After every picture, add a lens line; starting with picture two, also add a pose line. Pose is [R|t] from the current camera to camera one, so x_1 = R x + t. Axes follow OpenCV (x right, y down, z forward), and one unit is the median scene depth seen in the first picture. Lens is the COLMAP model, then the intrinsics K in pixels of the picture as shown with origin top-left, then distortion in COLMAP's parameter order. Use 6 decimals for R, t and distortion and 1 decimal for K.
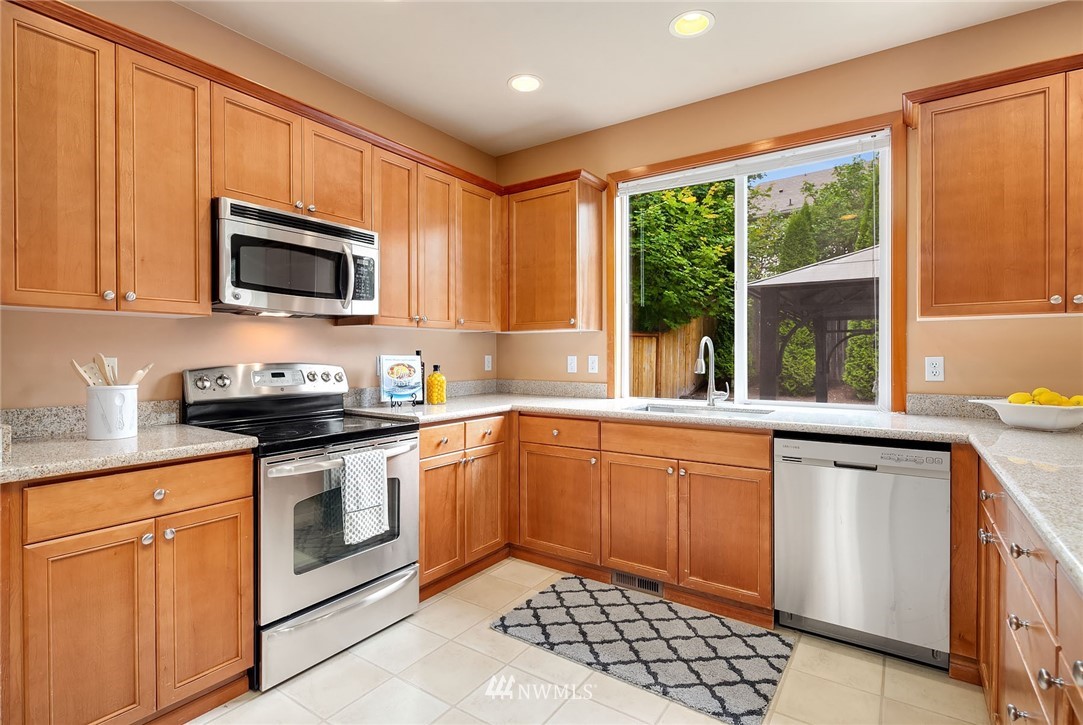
lens RADIAL K [[530.9, 0, 533.6], [0, 530.9, 359.9], [0, 0, 1]] dist [0.003493, -0.004305]
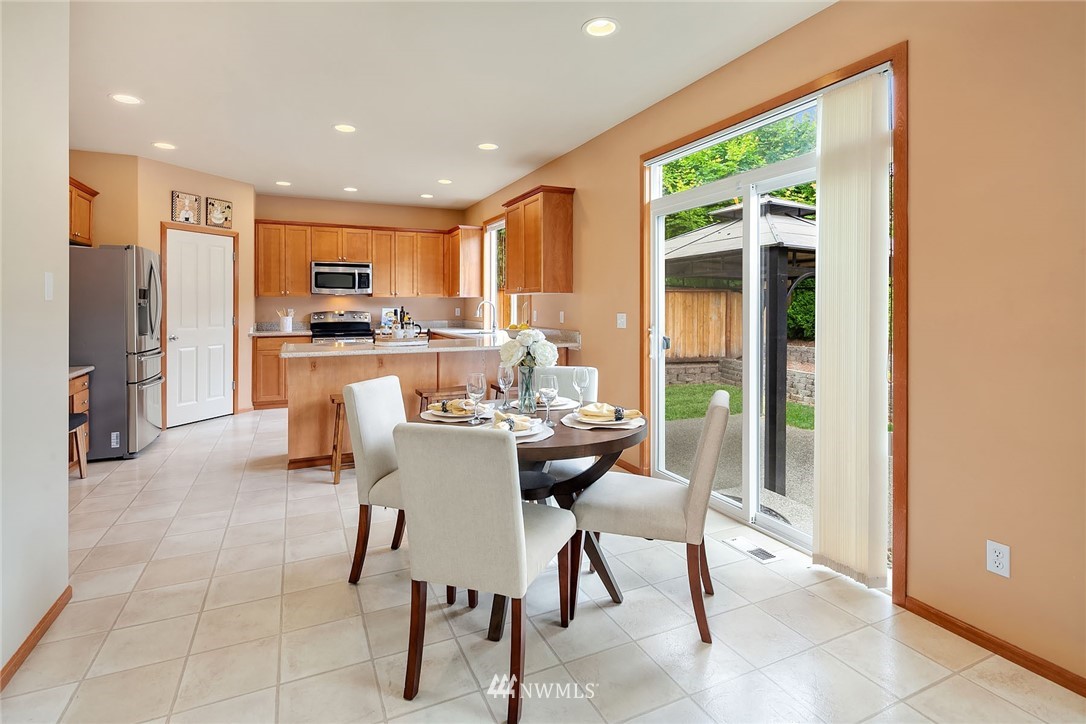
lens RADIAL K [[532.4, 0, 544.9], [0, 532.4, 308.1], [0, 0, 1]] dist [0.003493, -0.004305]
pose [[0.863338, 0.005492, -0.504596, 1.981631], [-0.006941, 0.999975, -0.000993, -0.014662], [0.504578, 0.004360, 0.863355, -0.966018]]
